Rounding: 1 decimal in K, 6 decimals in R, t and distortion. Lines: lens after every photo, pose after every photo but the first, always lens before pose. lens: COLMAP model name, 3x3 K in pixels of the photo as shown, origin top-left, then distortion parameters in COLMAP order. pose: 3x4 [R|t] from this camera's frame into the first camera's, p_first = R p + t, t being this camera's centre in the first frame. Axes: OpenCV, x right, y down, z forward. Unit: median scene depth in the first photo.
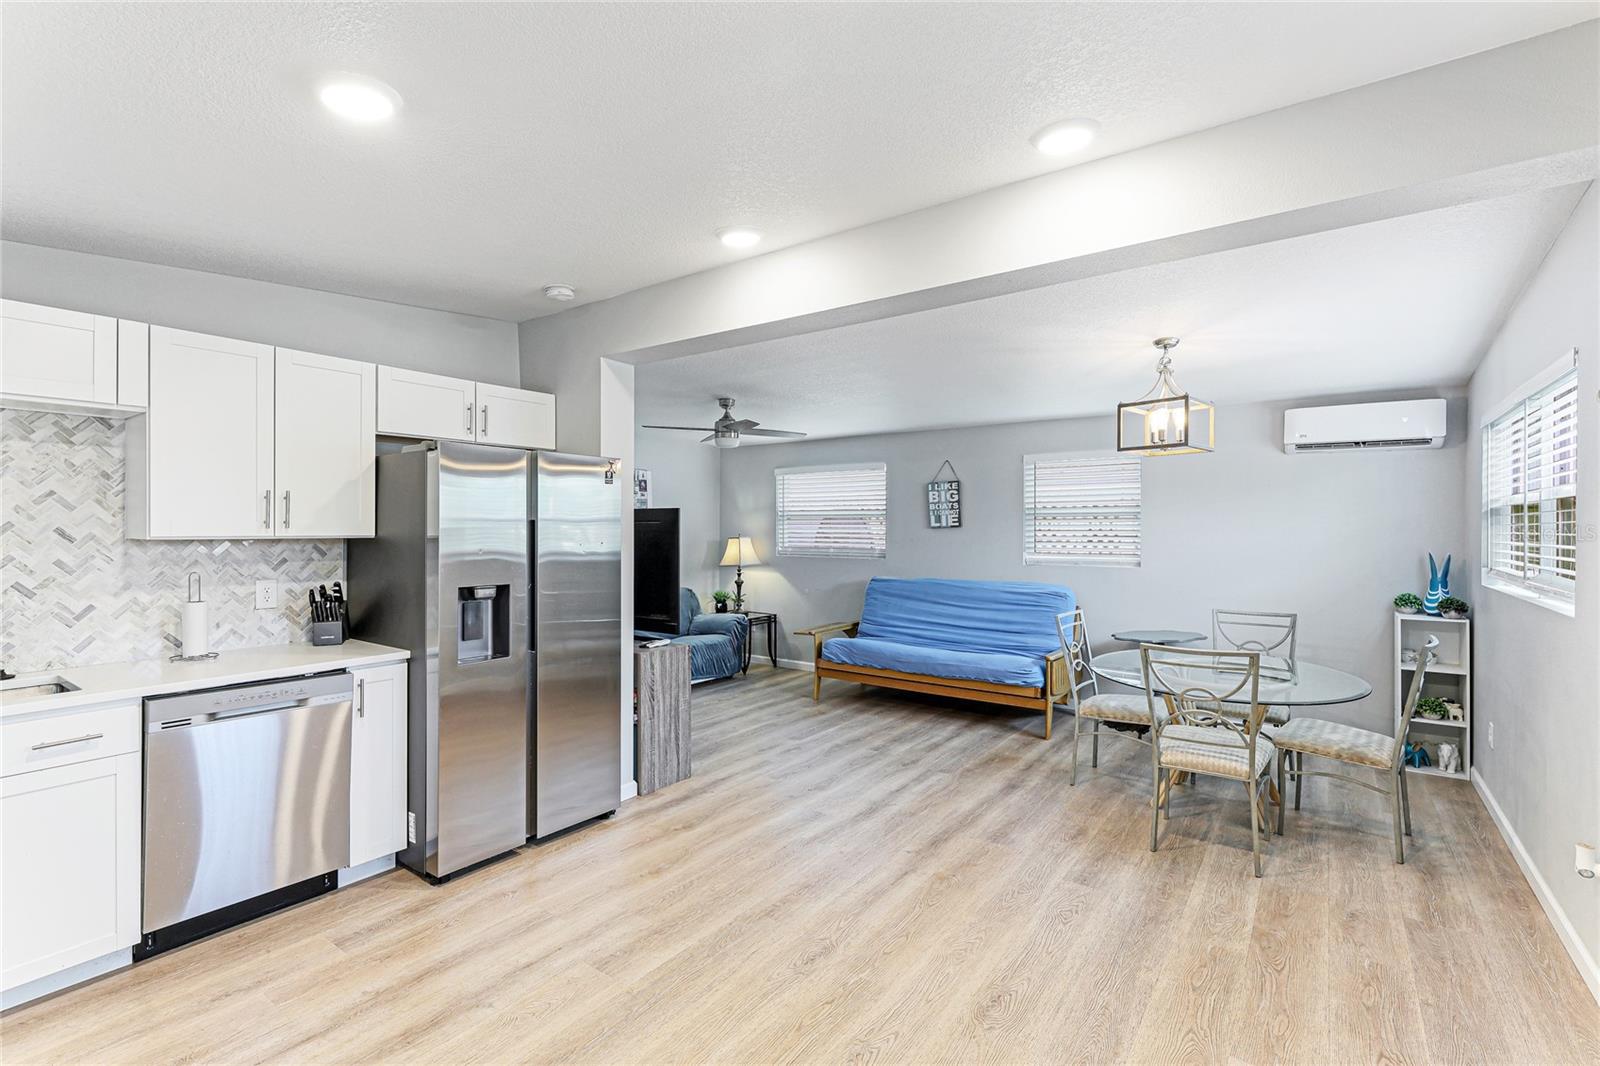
lens RADIAL K [[726.3, 0, 802.3], [0, 726.3, 523.8], [0, 0, 1]] dist [0.006256, -0.003247]
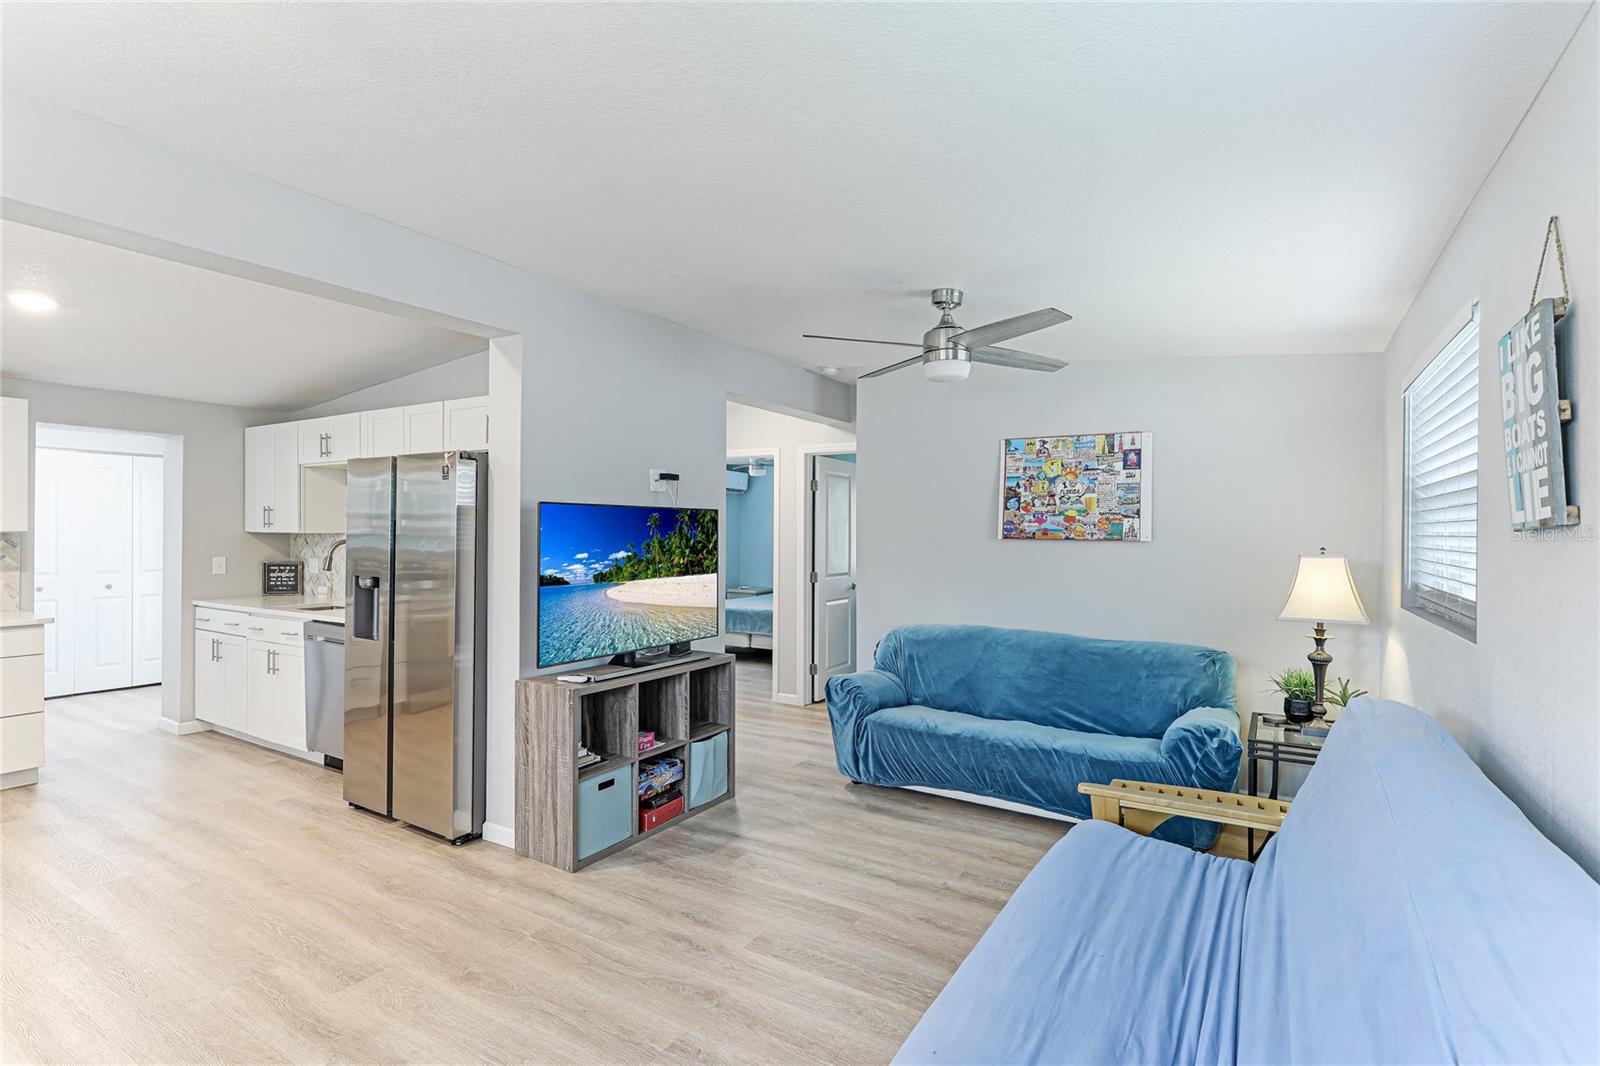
lens RADIAL K [[771.8, 0, 795.6], [0, 771.8, 530.5], [0, 0, 1]] dist [-0.007905, 0.000740]
pose [[0.075014, -0.003923, -0.997175, 0.624045], [-0.002203, 0.999989, -0.004100, 0.011001], [0.997180, 0.002504, 0.075004, 1.158989]]
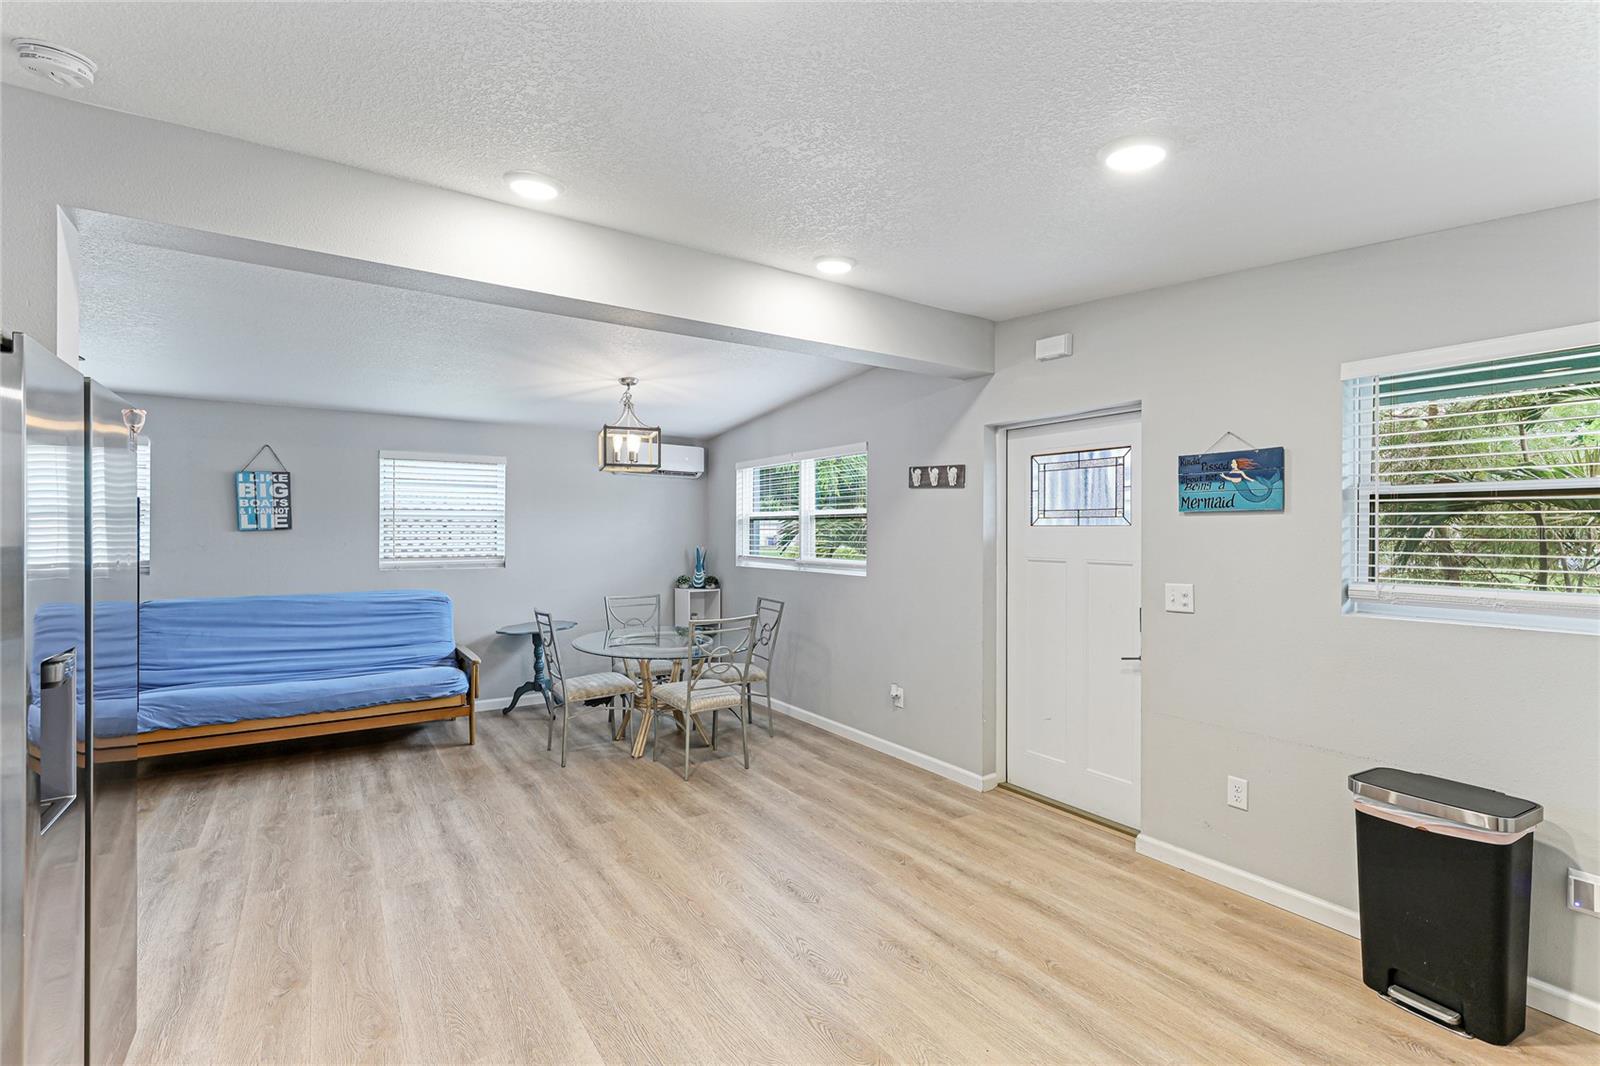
lens RADIAL K [[726.3, 0, 793.1], [0, 726.3, 527.9], [0, 0, 1]] dist [0.006256, -0.003247]
pose [[0.355460, 0.003349, 0.934686, -0.513455], [-0.006732, 0.999977, -0.001023, -0.000573], [-0.934667, -0.005929, 0.355474, 0.282252]]
